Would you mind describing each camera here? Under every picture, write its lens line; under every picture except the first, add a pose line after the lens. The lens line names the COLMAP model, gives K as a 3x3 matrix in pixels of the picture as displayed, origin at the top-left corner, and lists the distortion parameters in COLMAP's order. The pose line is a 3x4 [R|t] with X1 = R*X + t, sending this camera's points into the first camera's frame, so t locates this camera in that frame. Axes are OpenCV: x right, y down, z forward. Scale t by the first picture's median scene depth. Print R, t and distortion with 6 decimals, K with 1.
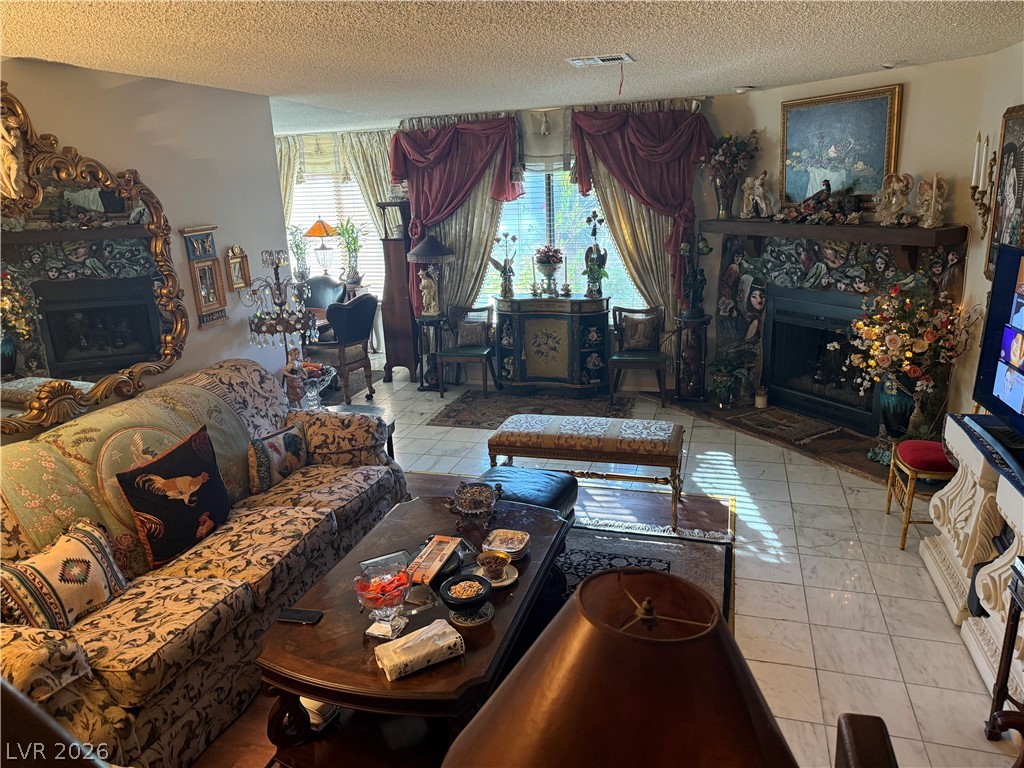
lens RADIAL K [[726.6, 0, 496.4], [0, 726.6, 410.3], [0, 0, 1]] dist [0.040865, -0.064072]
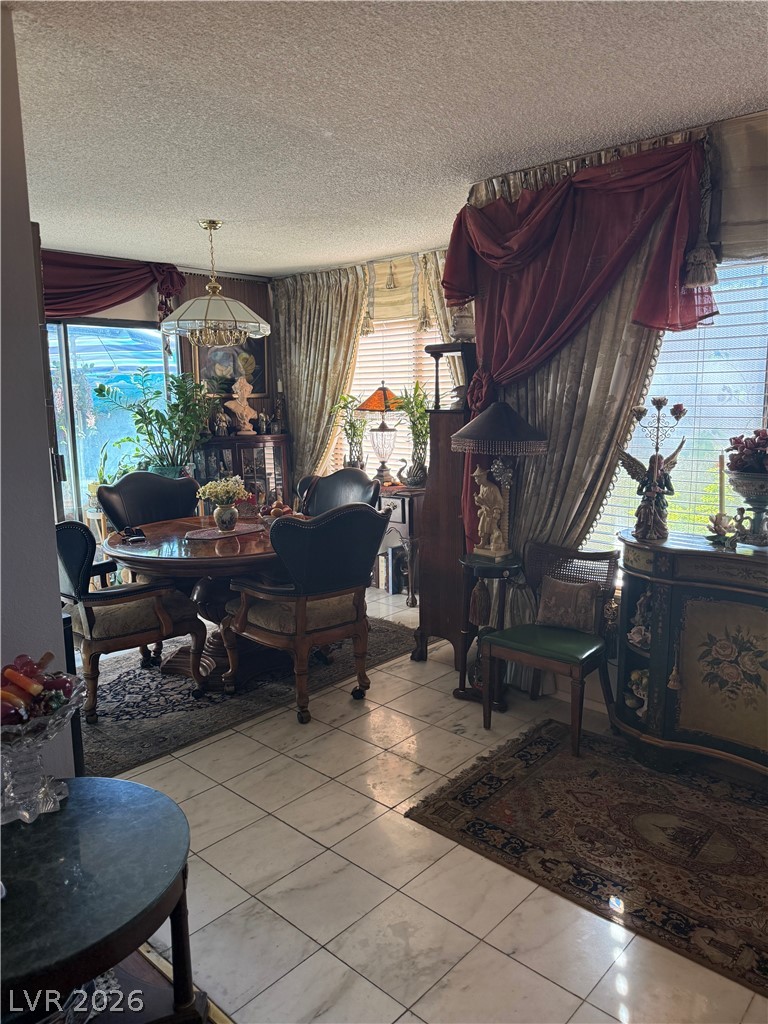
lens RADIAL K [[726.6, 0, 380.2], [0, 726.6, 515.5], [0, 0, 1]] dist [0.040865, -0.064072]
pose [[0.905467, 0.099569, -0.412572, 0.051792], [-0.153779, 0.983005, -0.100262, -0.106399], [0.395577, 0.154229, 0.905391, 0.561886]]
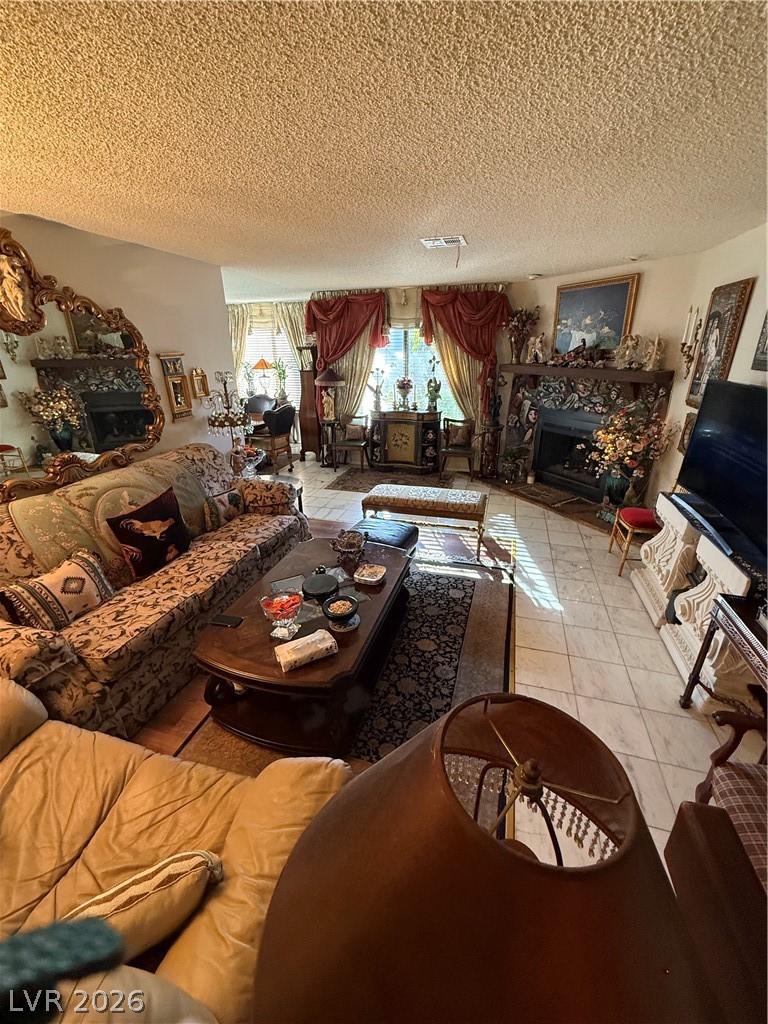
lens RADIAL K [[408.6, 0, 378.6], [0, 408.6, 511.8], [0, 0, 1]] dist [-0.007800, 0.001390]
pose [[0.999479, 0.025587, 0.019661, 0.006382], [-0.027060, 0.996528, 0.078738, -0.003505], [-0.017578, -0.079229, 0.996701, 0.098882]]
